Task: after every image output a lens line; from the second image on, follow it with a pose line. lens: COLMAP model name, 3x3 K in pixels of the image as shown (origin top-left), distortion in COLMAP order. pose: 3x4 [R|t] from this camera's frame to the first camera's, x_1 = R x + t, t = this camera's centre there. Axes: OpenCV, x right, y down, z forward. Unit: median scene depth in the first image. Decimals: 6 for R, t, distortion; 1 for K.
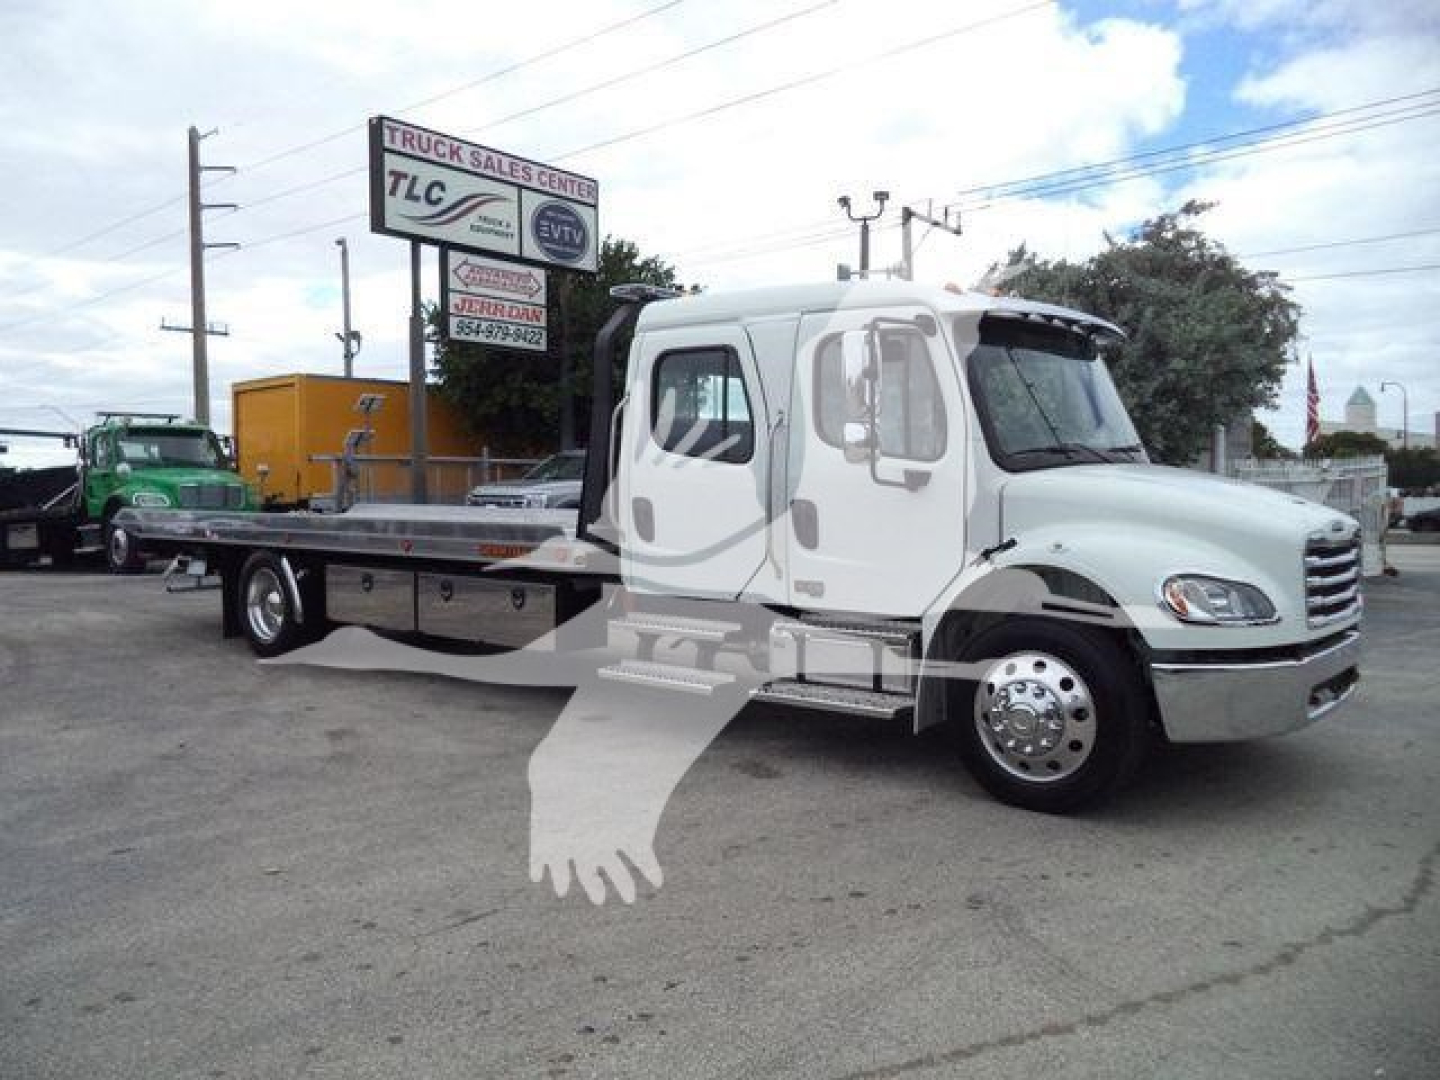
lens RADIAL K [[1174.7, 0, 705.6], [0, 1174.7, 540.9], [0, 0, 1]] dist [-0.009533, -0.015729]
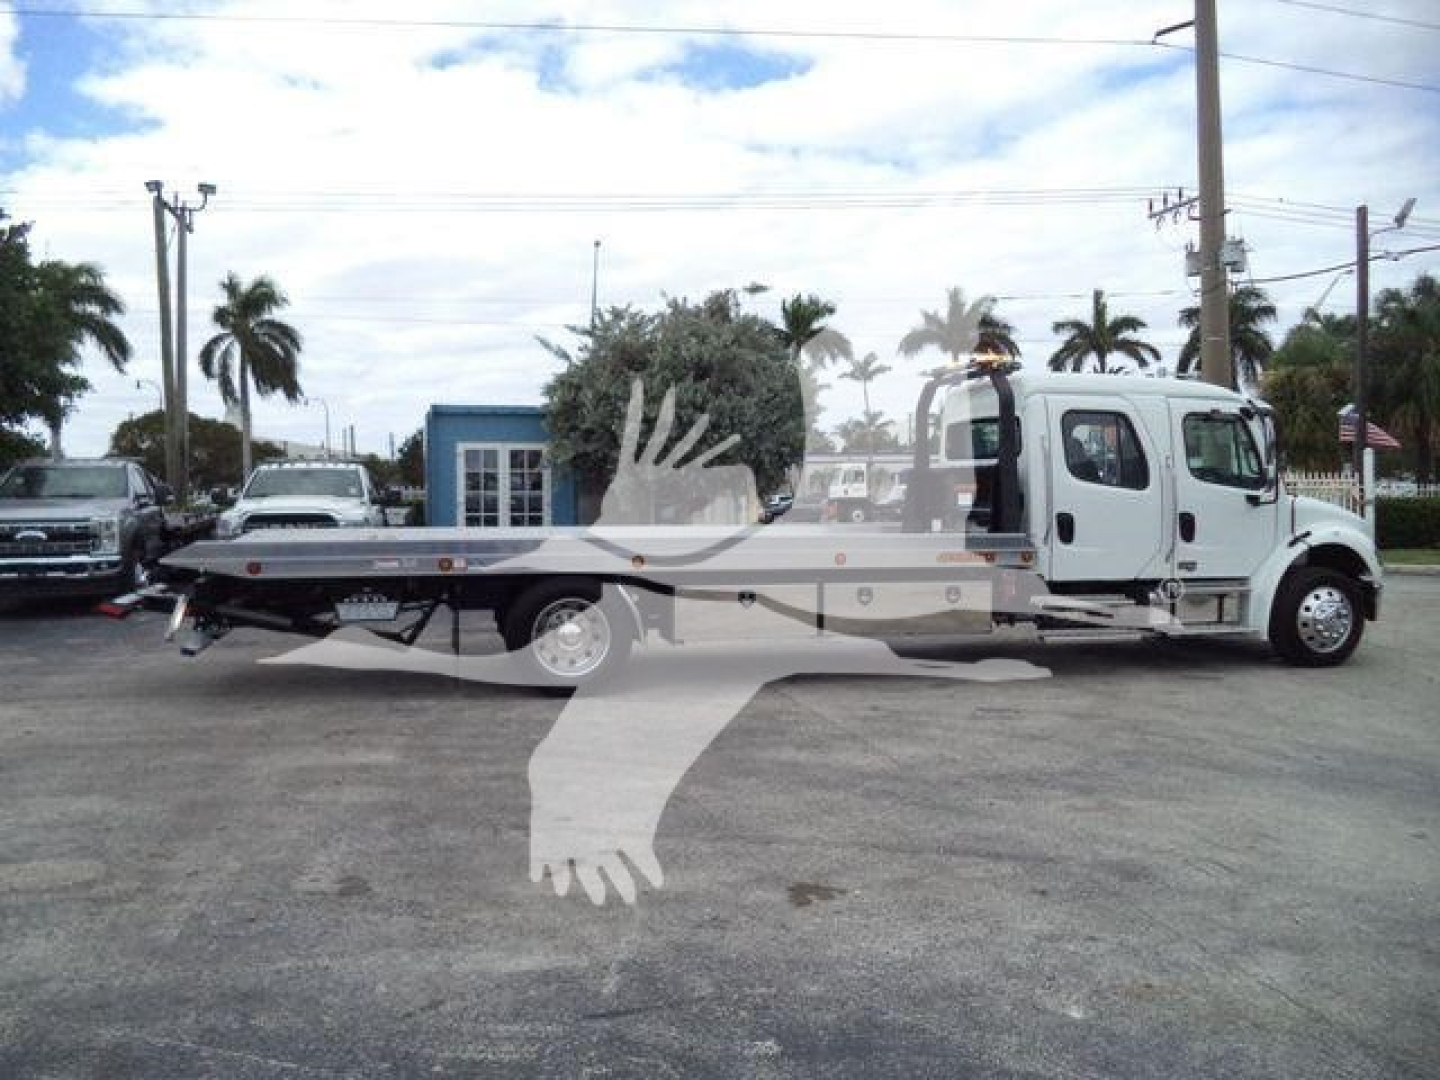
lens RADIAL K [[1184.3, 0, 723.7], [0, 1184.3, 557.6], [0, 0, 1]] dist [-0.031524, 0.006136]
pose [[0.591650, -0.052196, 0.804504, -1.628953], [0.044937, 0.998486, 0.031734, -0.052996], [-0.804942, 0.017376, 0.593099, 0.548288]]
